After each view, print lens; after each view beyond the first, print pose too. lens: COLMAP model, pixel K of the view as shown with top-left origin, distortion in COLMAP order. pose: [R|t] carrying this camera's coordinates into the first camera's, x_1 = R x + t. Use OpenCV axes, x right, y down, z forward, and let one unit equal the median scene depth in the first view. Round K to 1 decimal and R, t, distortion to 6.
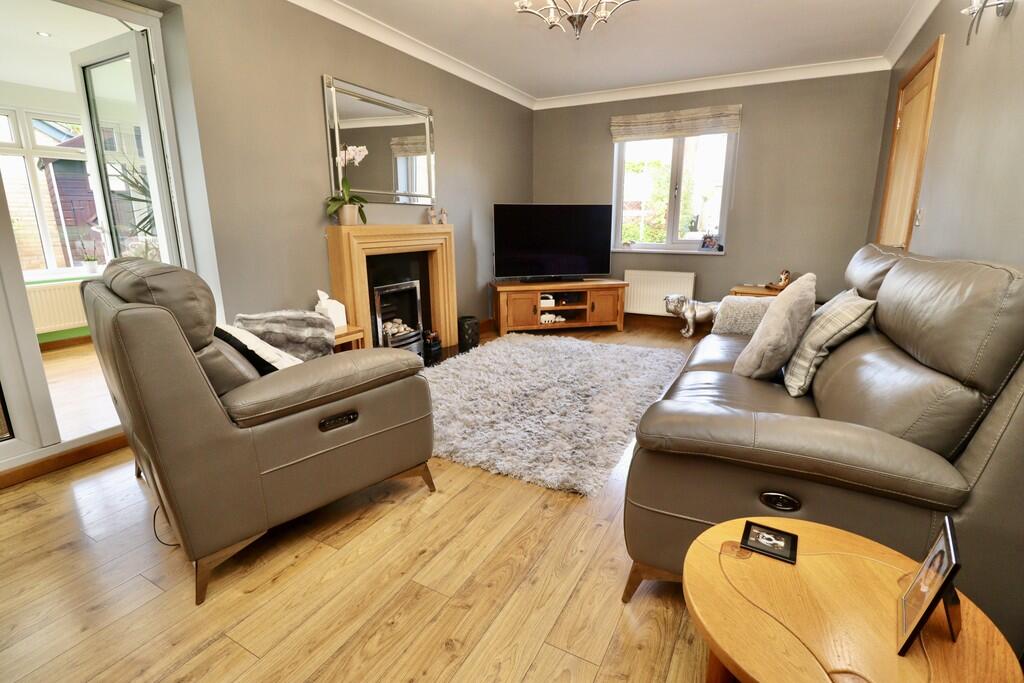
lens RADIAL K [[476.0, 0, 516.1], [0, 476.0, 333.4], [0, 0, 1]] dist [-0.010117, -0.005836]
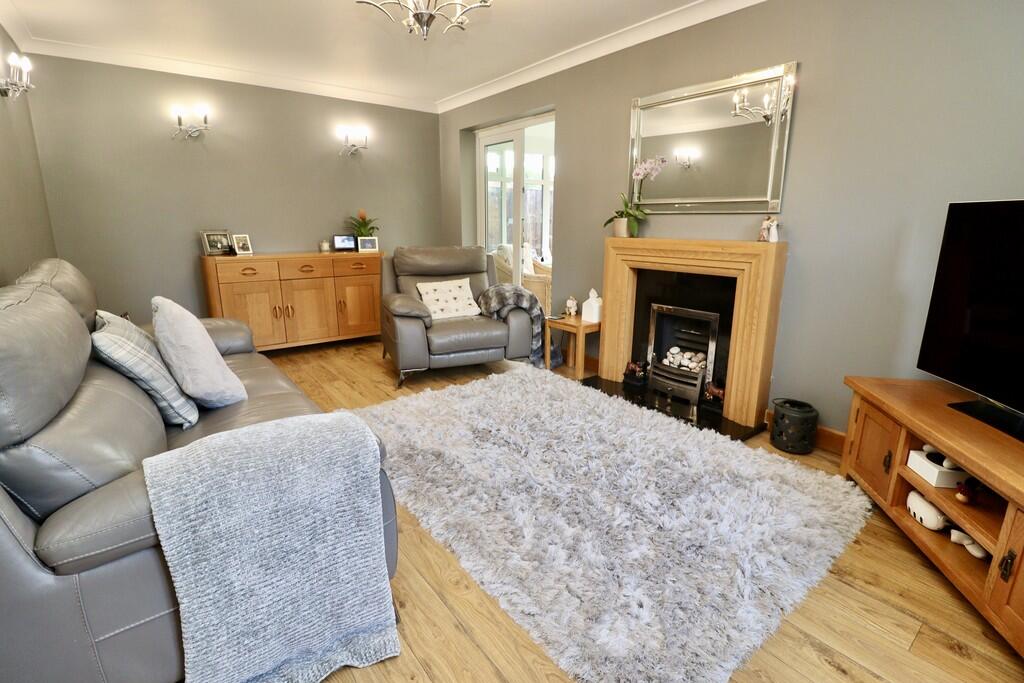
lens RADIAL K [[476.0, 0, 514.6], [0, 476.0, 344.0], [0, 0, 1]] dist [-0.010117, -0.005836]
pose [[-0.411963, 0.222731, -0.883559, 0.999275], [-0.207528, 0.921247, 0.328992, -0.417062], [0.887253, 0.318896, -0.333297, 1.664493]]
